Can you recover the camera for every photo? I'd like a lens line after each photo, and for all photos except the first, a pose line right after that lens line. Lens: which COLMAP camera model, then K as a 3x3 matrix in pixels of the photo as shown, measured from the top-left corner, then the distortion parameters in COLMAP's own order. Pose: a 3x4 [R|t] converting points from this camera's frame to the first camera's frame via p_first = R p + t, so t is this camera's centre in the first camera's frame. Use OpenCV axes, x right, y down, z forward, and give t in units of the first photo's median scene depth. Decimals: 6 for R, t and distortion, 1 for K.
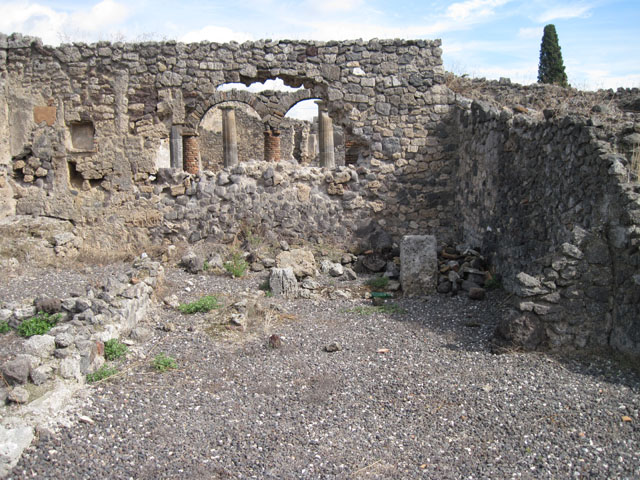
lens RADIAL K [[649.5, 0, 318.1], [0, 649.5, 244.9], [0, 0, 1]] dist [-0.084649, 0.000000]
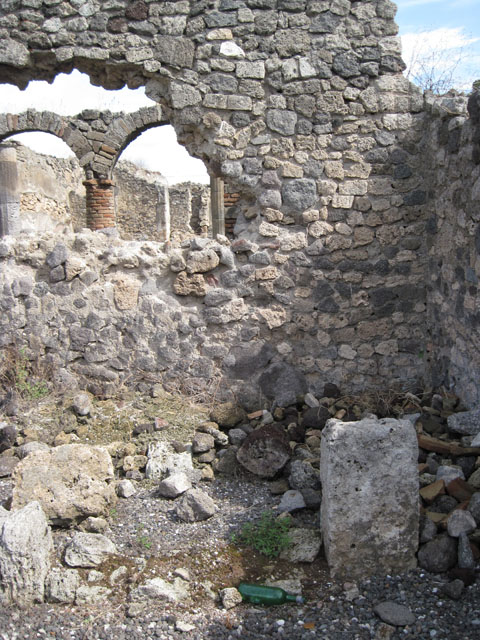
lens RADIAL K [[649.5, 0, 241.4], [0, 649.5, 314.8], [0, 0, 1]] dist [-0.084649, 0.000000]
pose [[0.999835, -0.017988, 0.002686, 0.064978], [0.017993, 0.999837, -0.001515, -0.061231], [-0.002659, 0.001563, 0.999995, 0.499818]]
